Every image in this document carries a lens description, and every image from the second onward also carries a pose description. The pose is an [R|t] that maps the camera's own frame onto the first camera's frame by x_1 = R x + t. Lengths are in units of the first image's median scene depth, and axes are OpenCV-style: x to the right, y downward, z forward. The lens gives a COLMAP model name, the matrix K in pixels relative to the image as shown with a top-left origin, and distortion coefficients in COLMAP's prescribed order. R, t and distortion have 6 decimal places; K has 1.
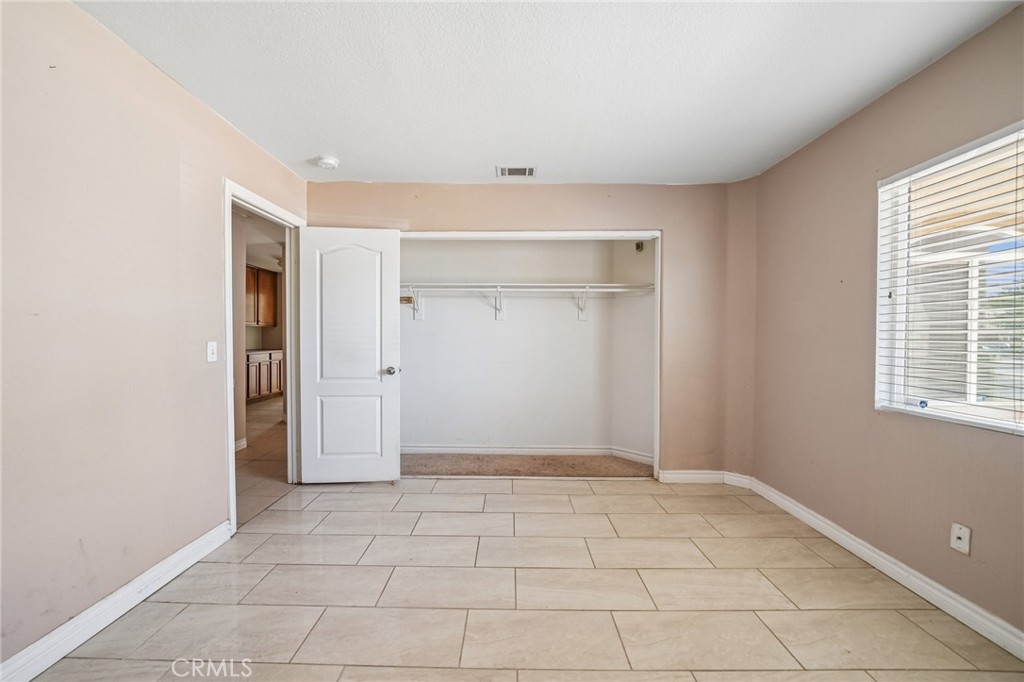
lens RADIAL K [[386.8, 0, 503.5], [0, 386.8, 342.7], [0, 0, 1]] dist [-0.023737, 0.005680]
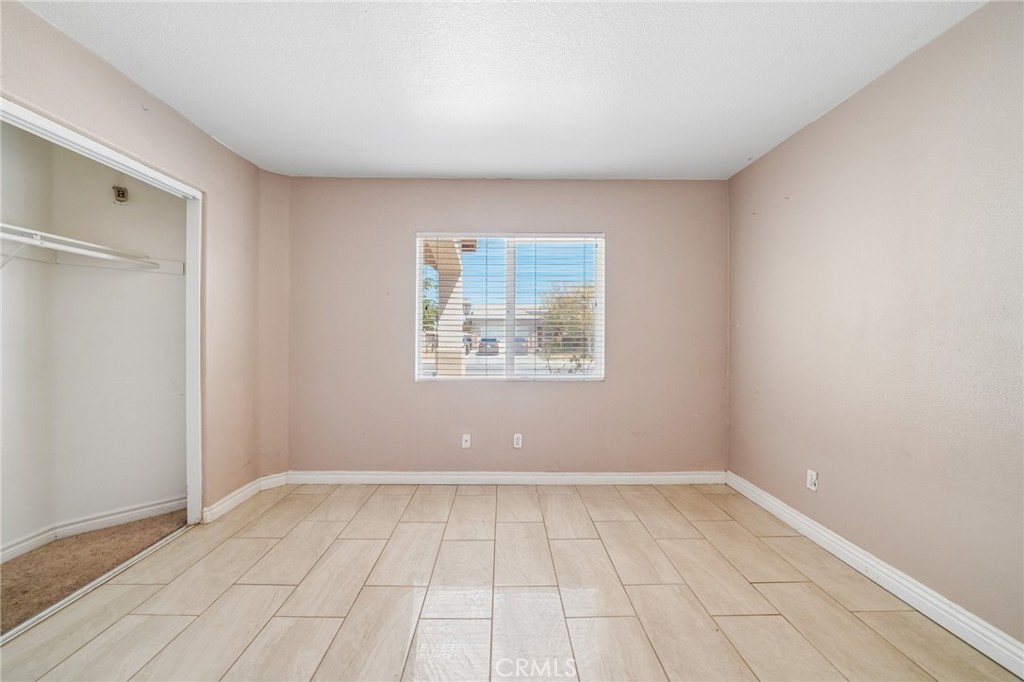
lens RADIAL K [[386.8, 0, 503.5], [0, 386.8, 342.7], [0, 0, 1]] dist [-0.023737, 0.005680]
pose [[-0.021340, -0.019092, 0.999590, -0.366766], [0.011000, 0.999753, 0.019330, -0.004209], [-0.999712, 0.011408, -0.021124, 0.436715]]
